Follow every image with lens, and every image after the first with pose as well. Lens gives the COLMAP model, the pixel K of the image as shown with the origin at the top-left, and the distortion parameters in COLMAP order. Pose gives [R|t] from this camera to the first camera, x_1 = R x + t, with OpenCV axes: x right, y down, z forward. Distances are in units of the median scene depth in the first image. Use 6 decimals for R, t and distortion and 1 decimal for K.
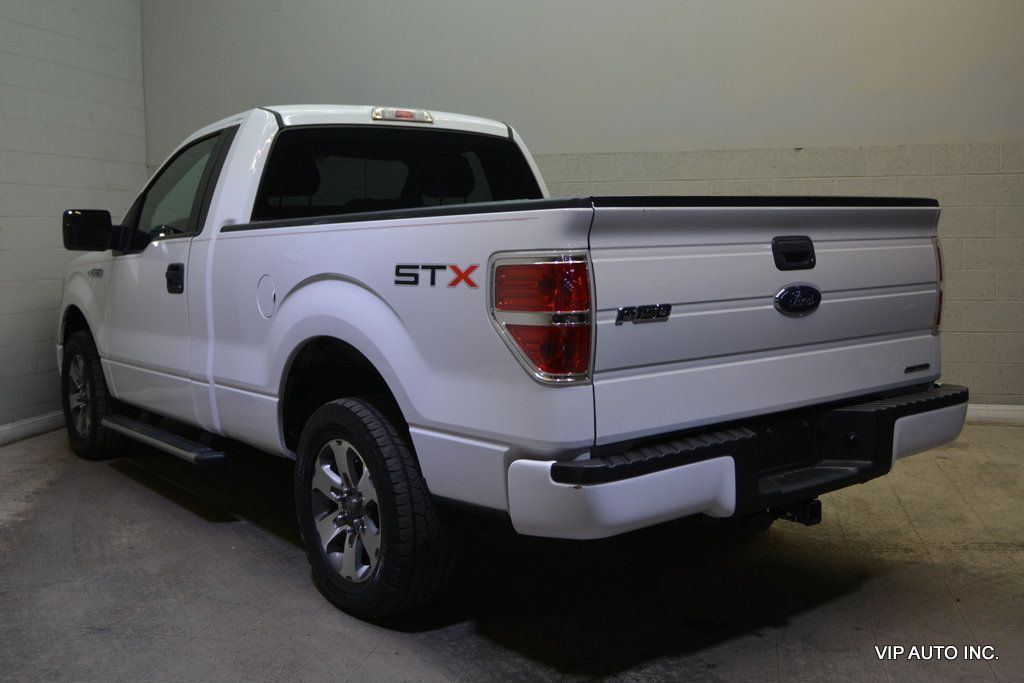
lens RADIAL K [[1035.0, 0, 512.0], [0, 1035.0, 341.5], [0, 0, 1]] dist [-0.009978, -0.000461]
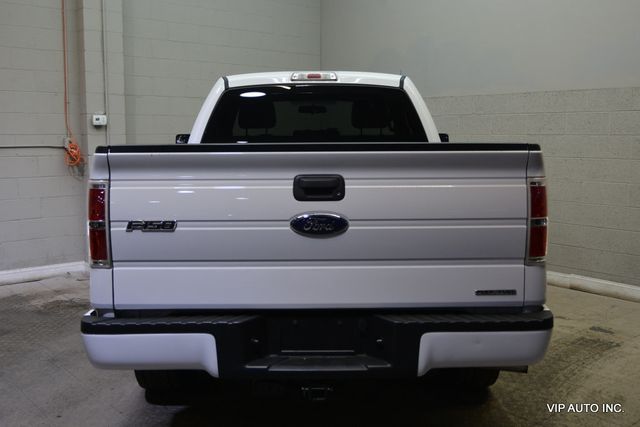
lens RADIAL K [[646.9, 0, 320.0], [0, 646.9, 213.5], [0, 0, 1]] dist [-0.009978, -0.000461]
pose [[0.796615, 0.086466, -0.598271, 0.733089], [-0.074908, 0.996209, 0.044237, -0.087047], [0.599828, 0.009575, 0.800072, 0.352818]]
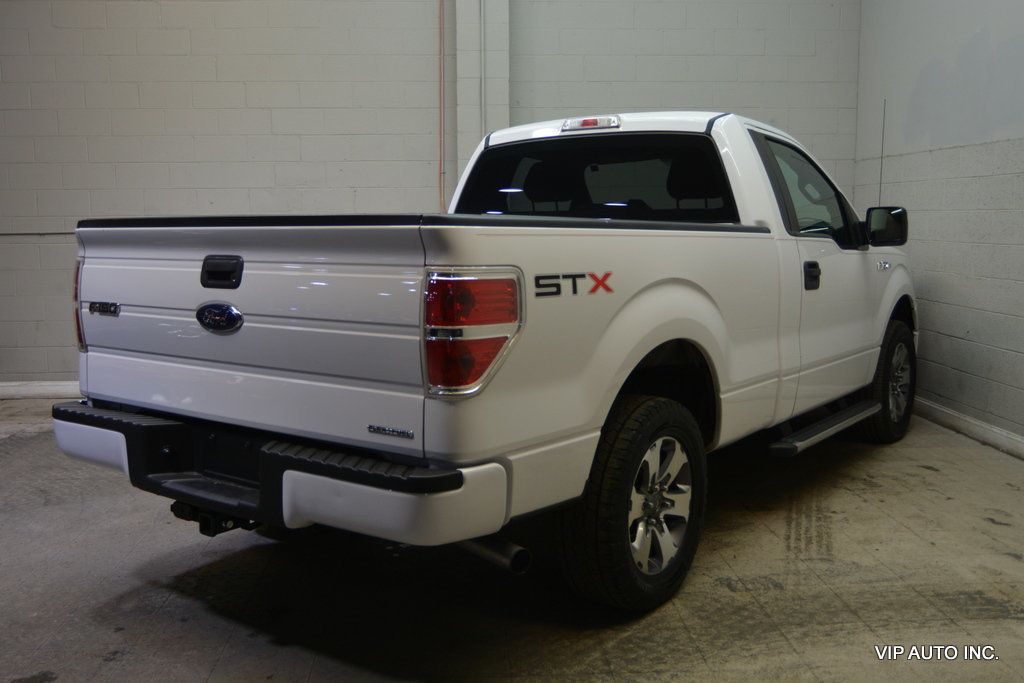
lens RADIAL K [[978.4, 0, 512.0], [0, 978.4, 341.5], [0, 0, 1]] dist [-0.026102, 0.004614]
pose [[0.273162, 0.130593, -0.953062, 1.245559], [-0.101628, 0.989116, 0.106405, -0.145277], [0.956585, 0.067792, 0.283461, 0.979064]]
